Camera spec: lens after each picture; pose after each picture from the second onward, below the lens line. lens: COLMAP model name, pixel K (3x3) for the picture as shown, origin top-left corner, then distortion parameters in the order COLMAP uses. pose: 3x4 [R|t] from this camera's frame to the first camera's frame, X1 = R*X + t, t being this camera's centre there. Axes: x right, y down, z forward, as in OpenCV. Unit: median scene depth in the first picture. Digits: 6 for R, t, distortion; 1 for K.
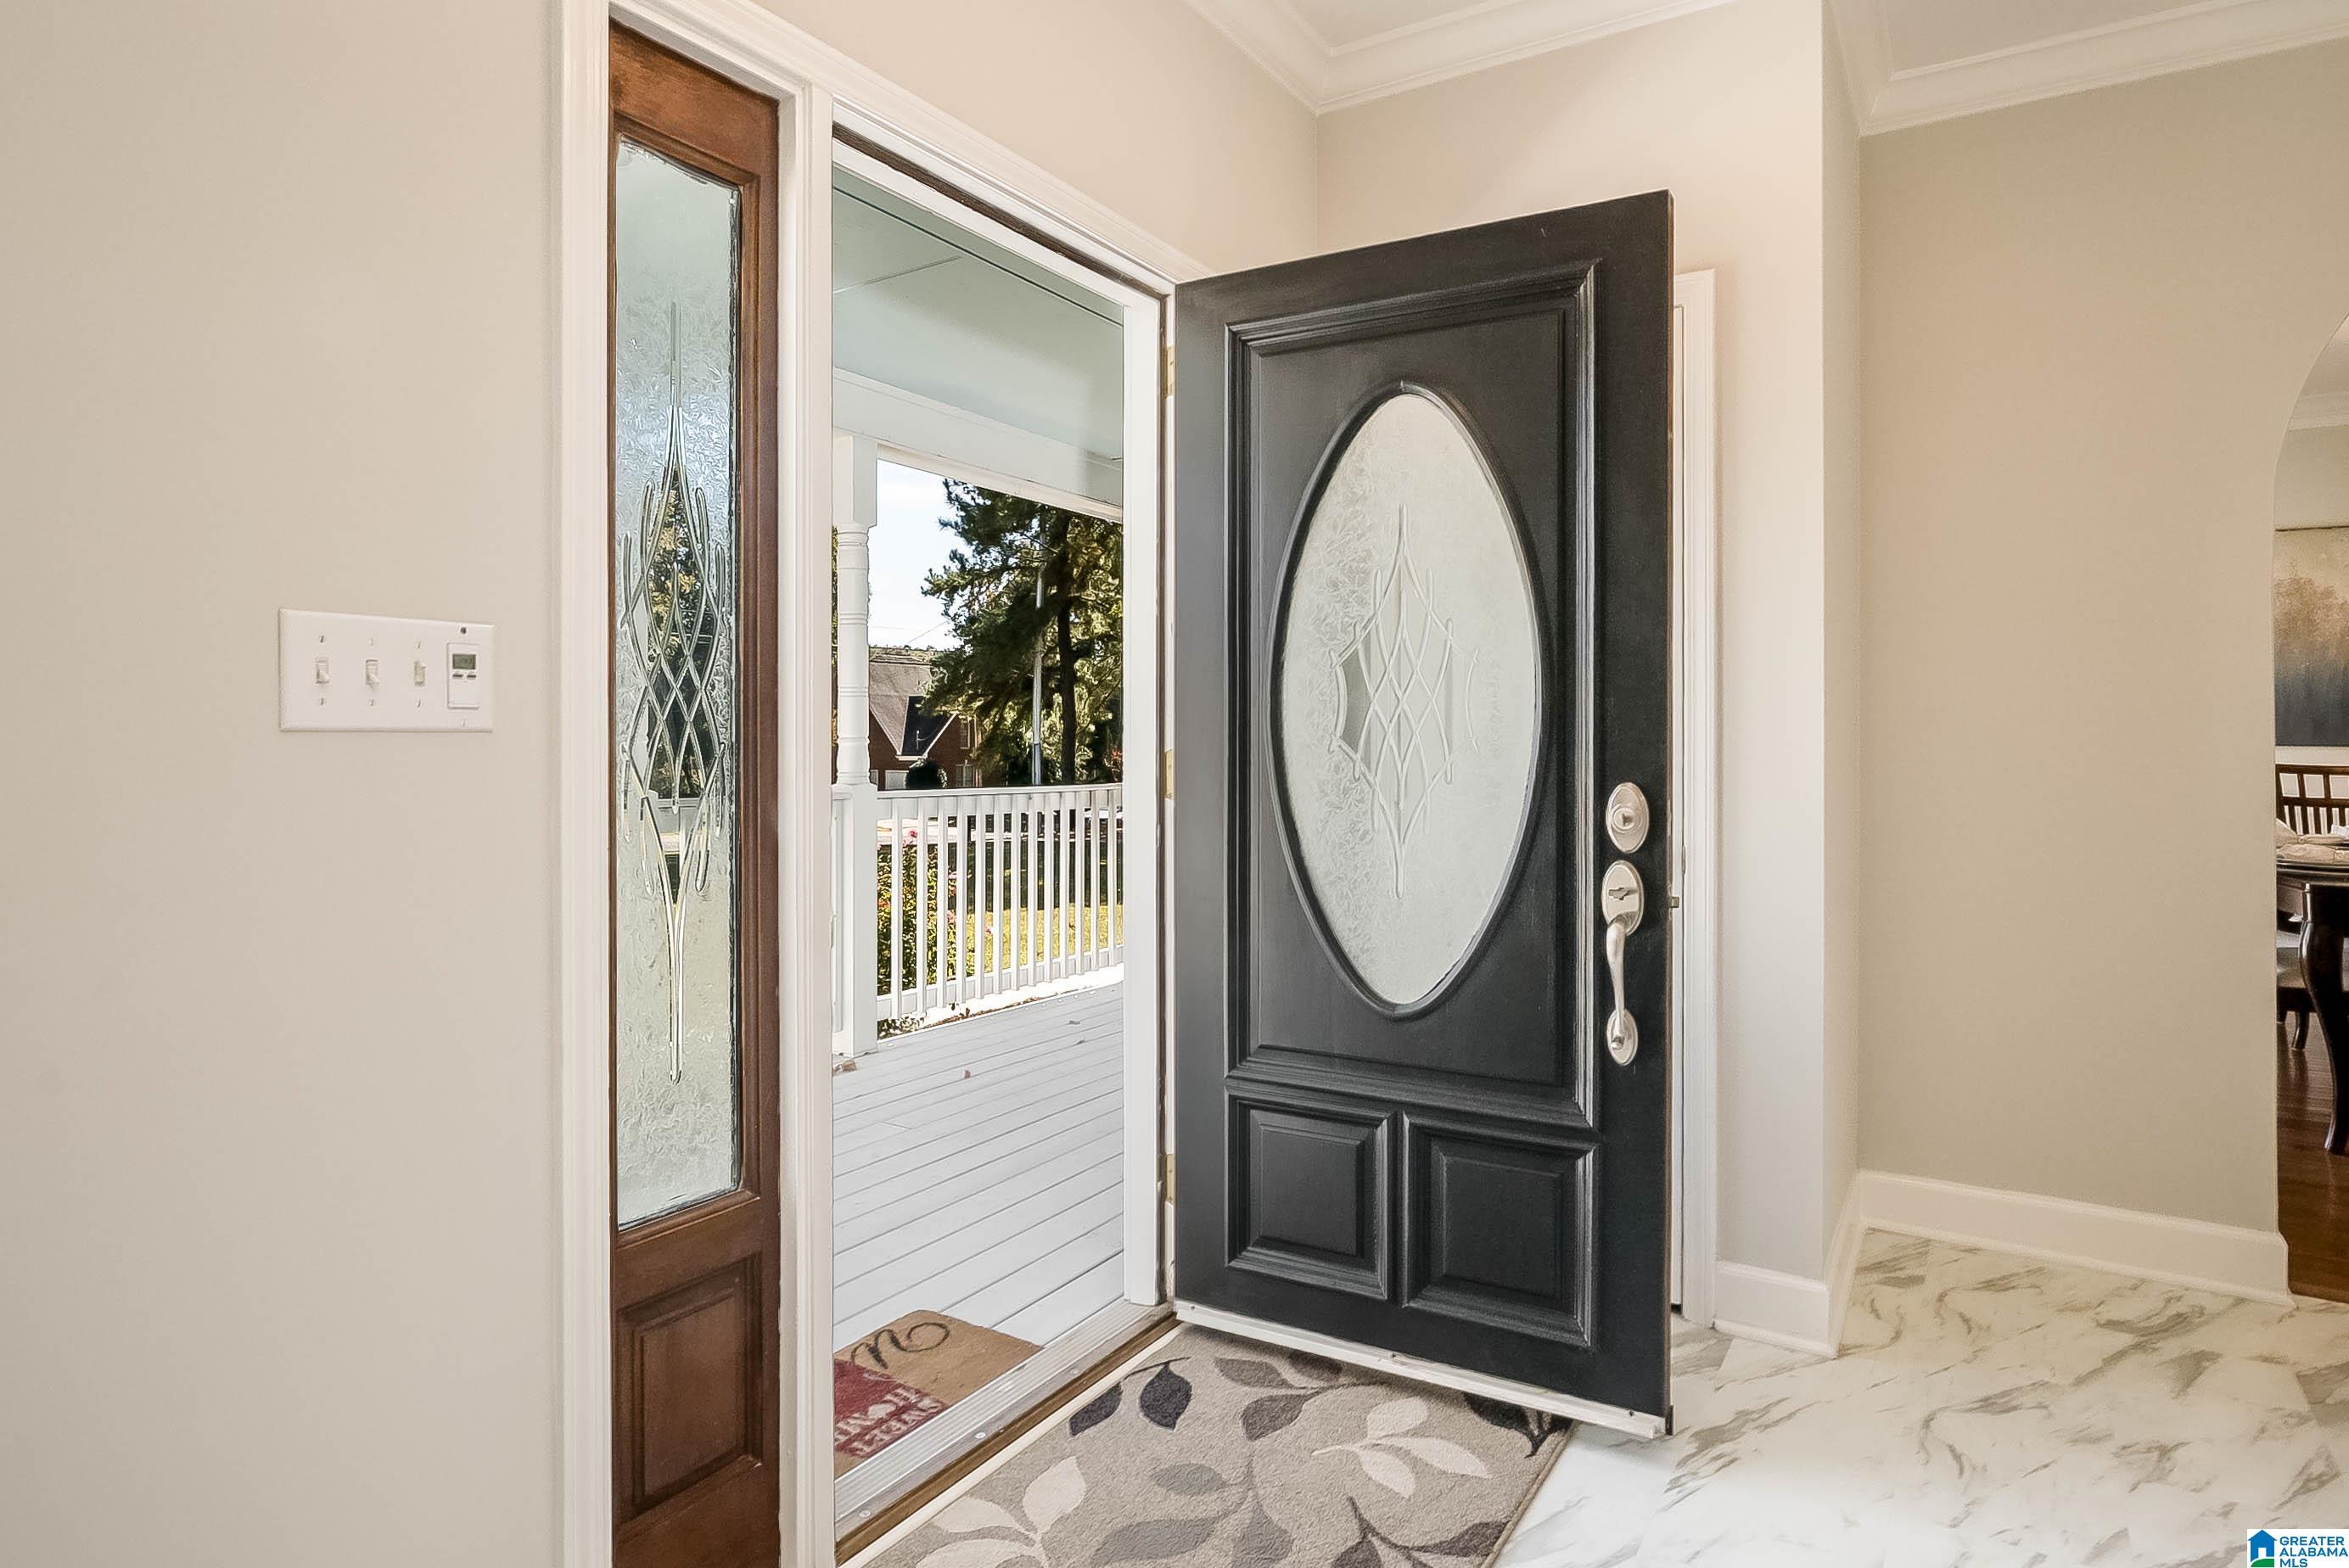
lens RADIAL K [[1298.5, 0, 1175.2], [0, 1298.5, 738.3], [0, 0, 1]] dist [-0.000133, -0.000032]
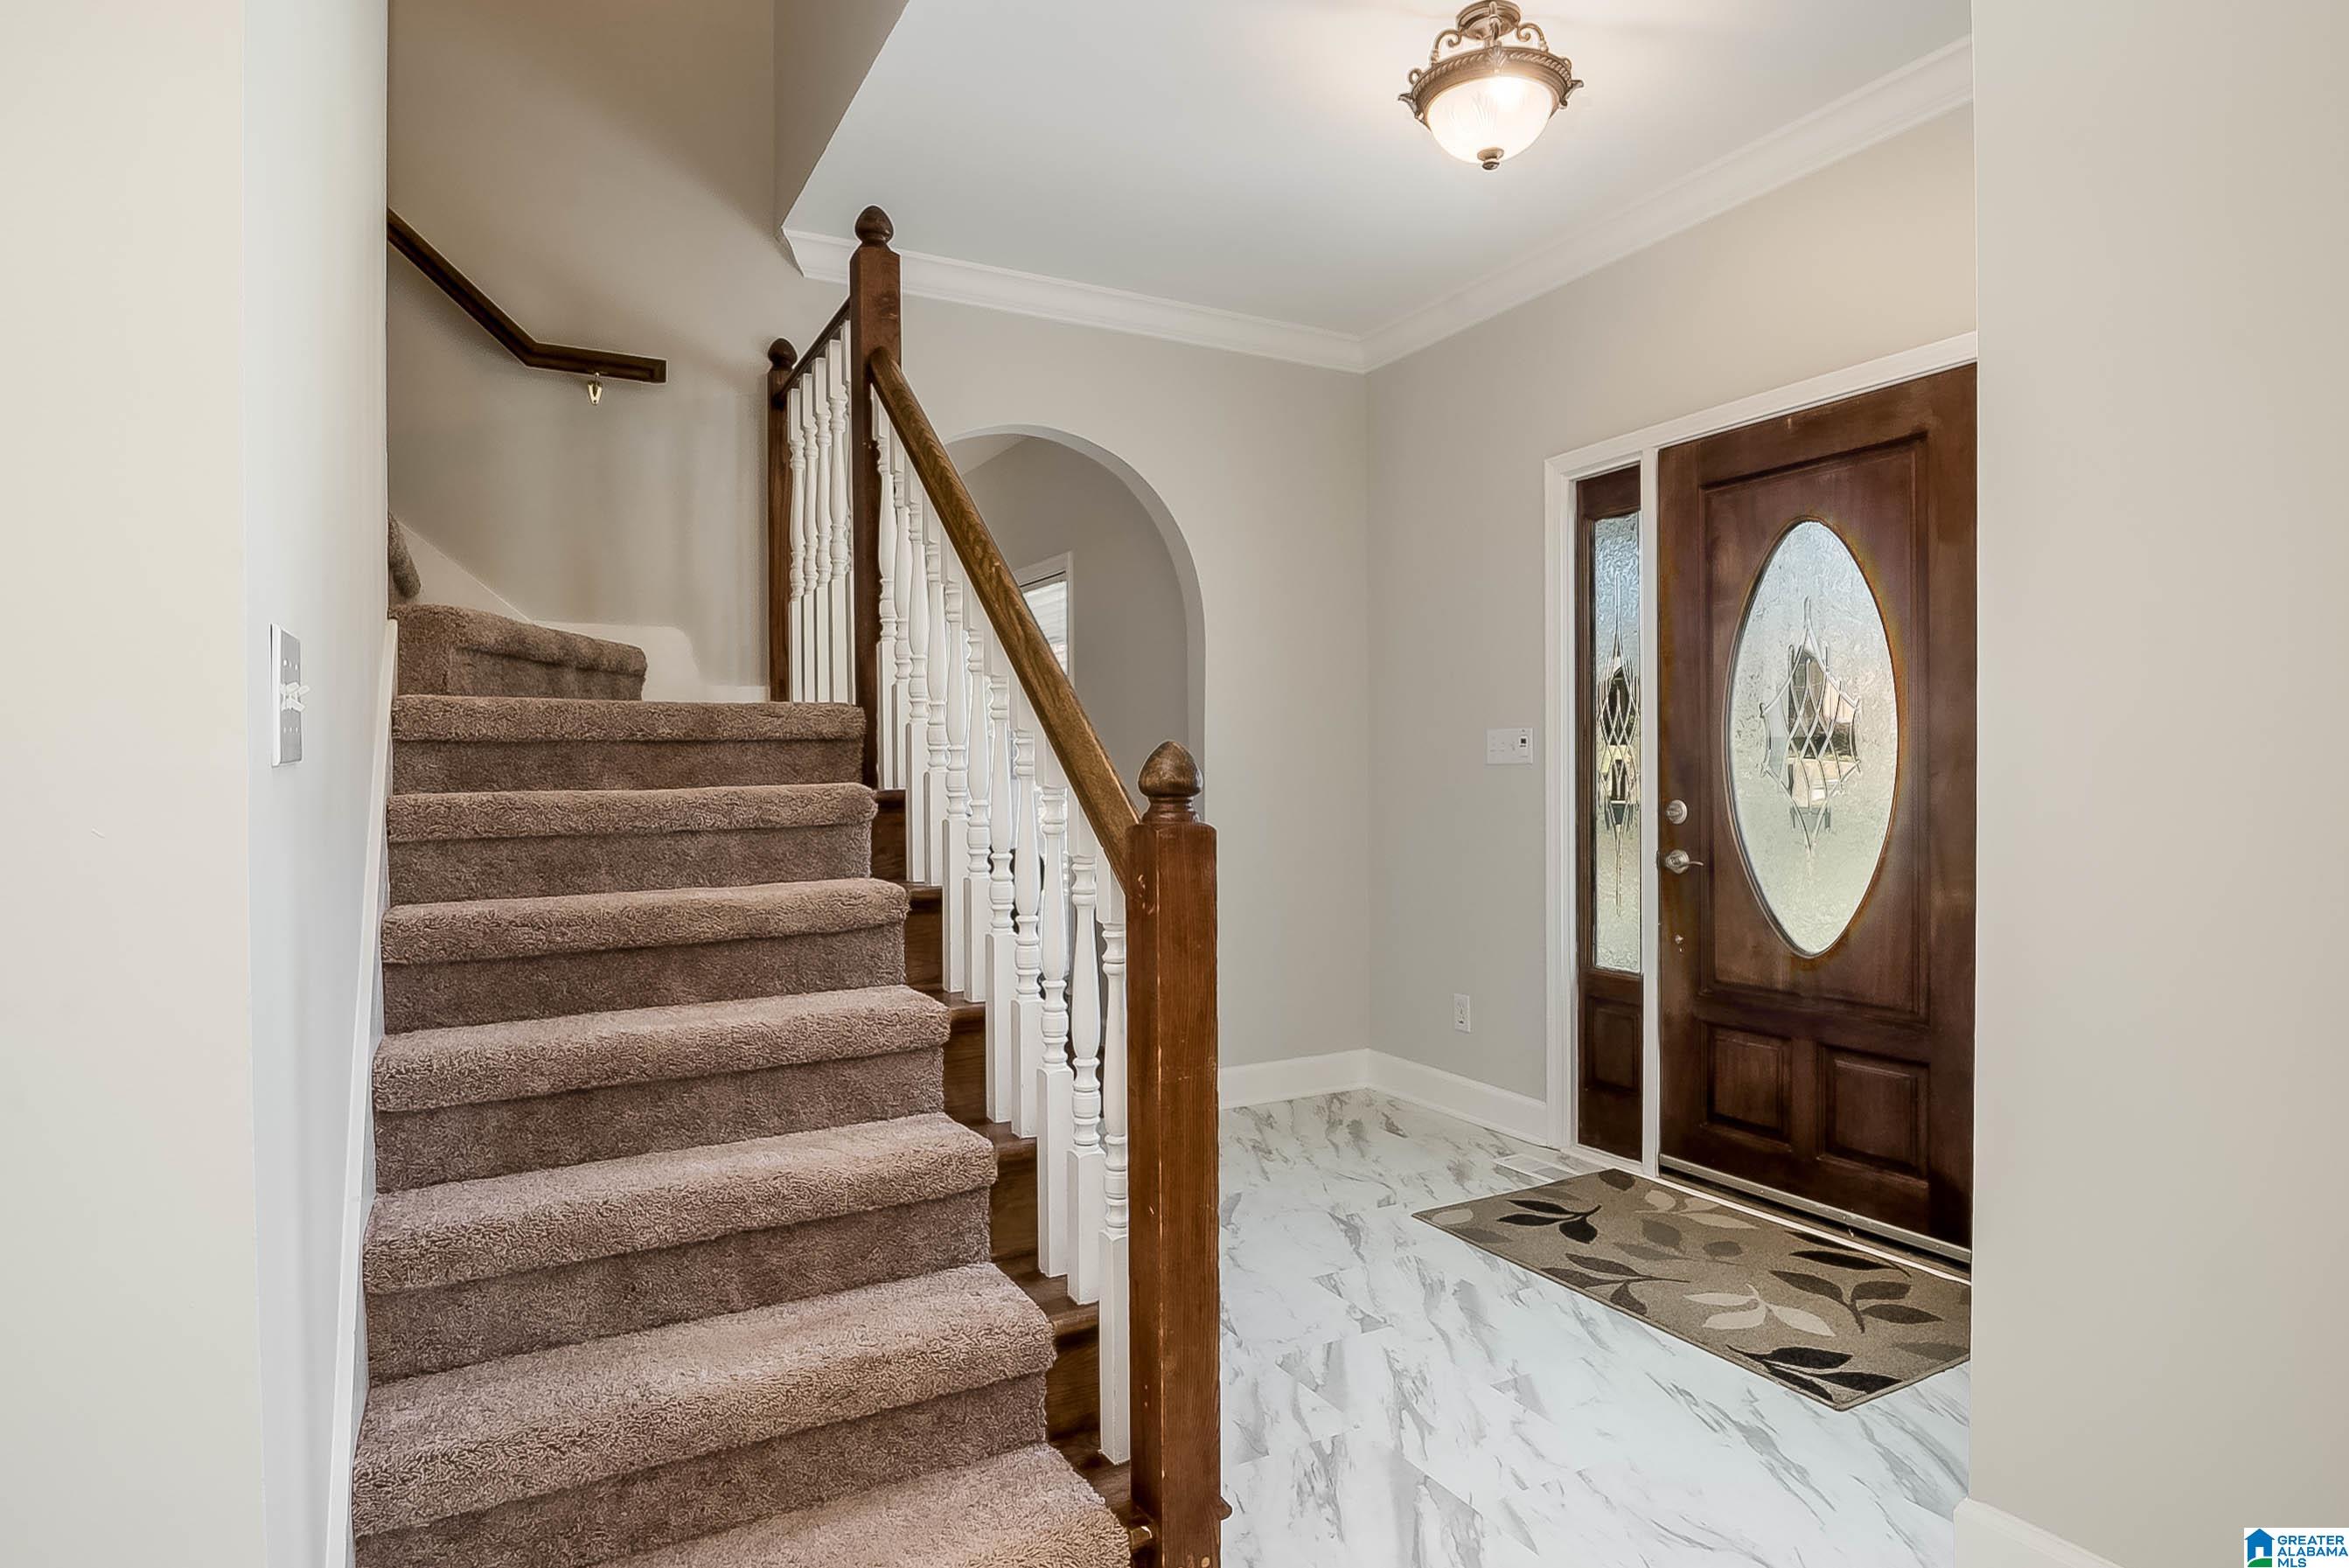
lens RADIAL K [[1280.9, 0, 1174.5], [0, 1280.9, 784.0], [0, 0, 1]] dist [0.000402, 0.000032]
pose [[-0.484384, 0.009527, -0.874804, 1.693325], [0.004332, 0.999955, 0.008491, 0.008295], [0.874845, 0.000324, -0.484403, 1.205551]]
